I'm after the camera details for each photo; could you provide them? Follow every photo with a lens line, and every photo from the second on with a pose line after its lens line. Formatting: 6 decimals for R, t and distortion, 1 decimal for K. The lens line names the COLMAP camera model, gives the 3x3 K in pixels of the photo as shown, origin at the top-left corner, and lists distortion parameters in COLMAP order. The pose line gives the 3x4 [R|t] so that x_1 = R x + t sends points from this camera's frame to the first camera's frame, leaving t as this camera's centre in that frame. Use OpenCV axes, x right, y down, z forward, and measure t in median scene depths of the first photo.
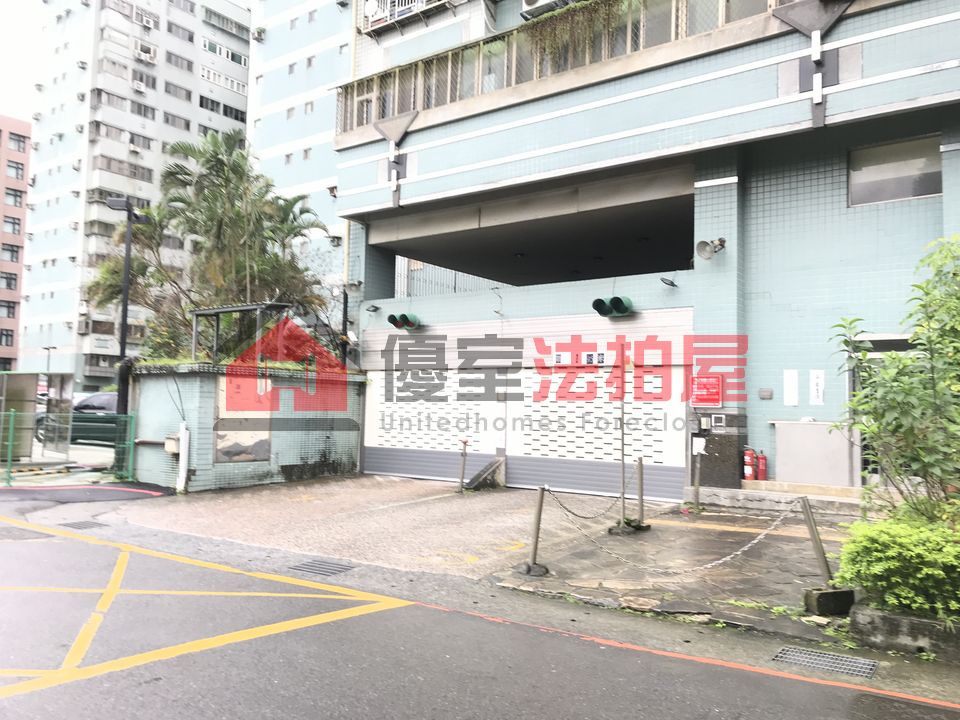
lens RADIAL K [[793.0, 0, 483.2], [0, 793.0, 359.5], [0, 0, 1]] dist [0.039397, -0.031597]
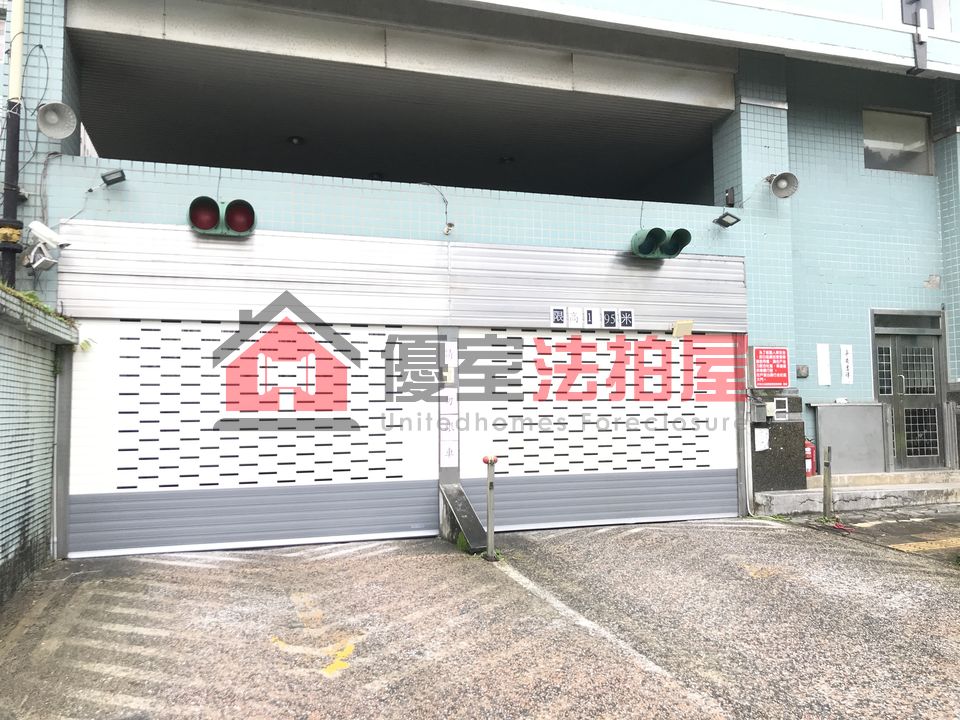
lens RADIAL K [[793.0, 0, 483.1], [0, 793.0, 360.6], [0, 0, 1]] dist [0.039397, -0.031597]
pose [[0.571486, 0.022326, 0.820308, -0.510898], [-0.028679, 0.999563, -0.007224, 0.045871], [-0.820110, -0.019397, 0.571877, 0.778395]]
